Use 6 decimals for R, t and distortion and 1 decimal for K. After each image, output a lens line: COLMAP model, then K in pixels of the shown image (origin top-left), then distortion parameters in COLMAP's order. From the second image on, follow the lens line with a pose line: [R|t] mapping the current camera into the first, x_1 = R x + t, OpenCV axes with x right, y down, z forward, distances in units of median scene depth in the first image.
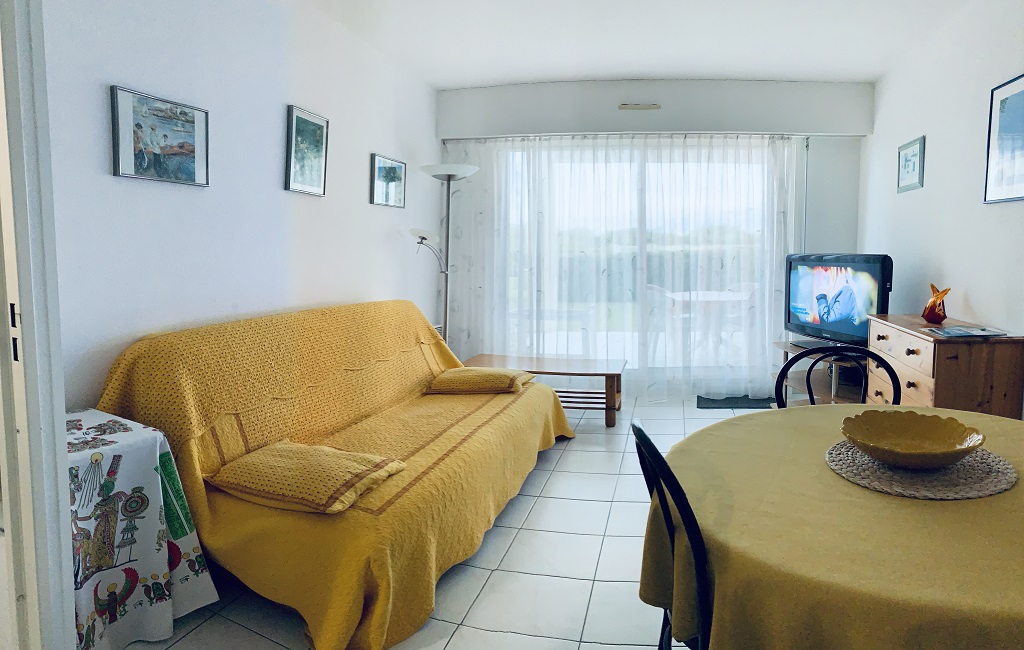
lens RADIAL K [[877.2, 0, 512.2], [0, 877.2, 323.1], [0, 0, 1]] dist [-0.016375, -0.006465]
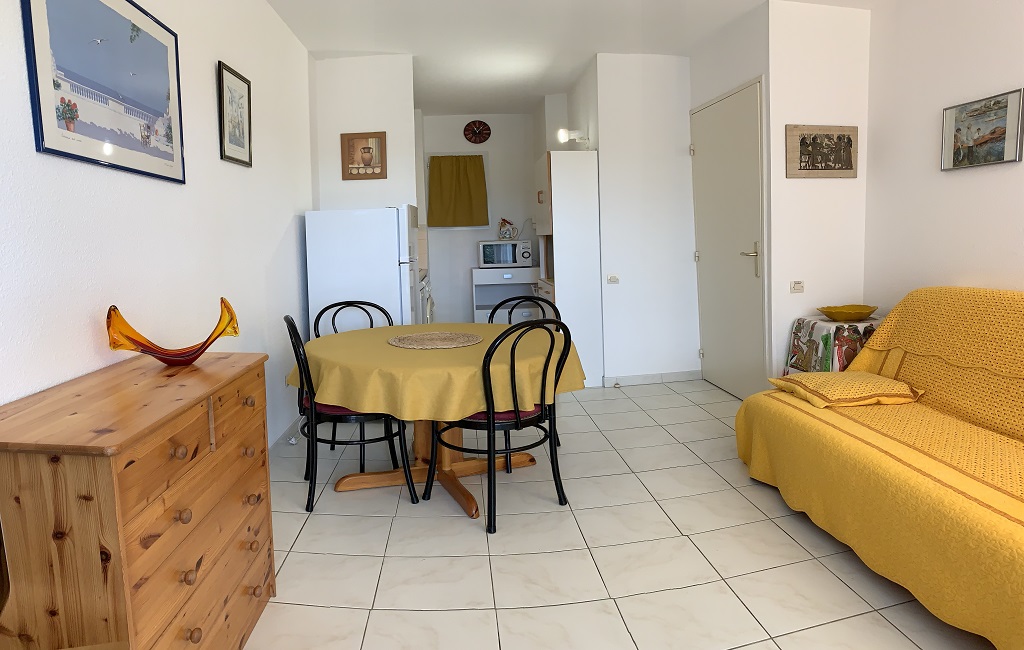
lens RADIAL K [[877.2, 0, 512.6], [0, 877.2, 326.1], [0, 0, 1]] dist [-0.016375, -0.006465]
pose [[-0.964739, 0.051165, -0.258188, 0.578243], [0.001386, 0.981898, 0.189405, -0.176395], [0.263206, 0.182369, -0.947346, 2.061701]]
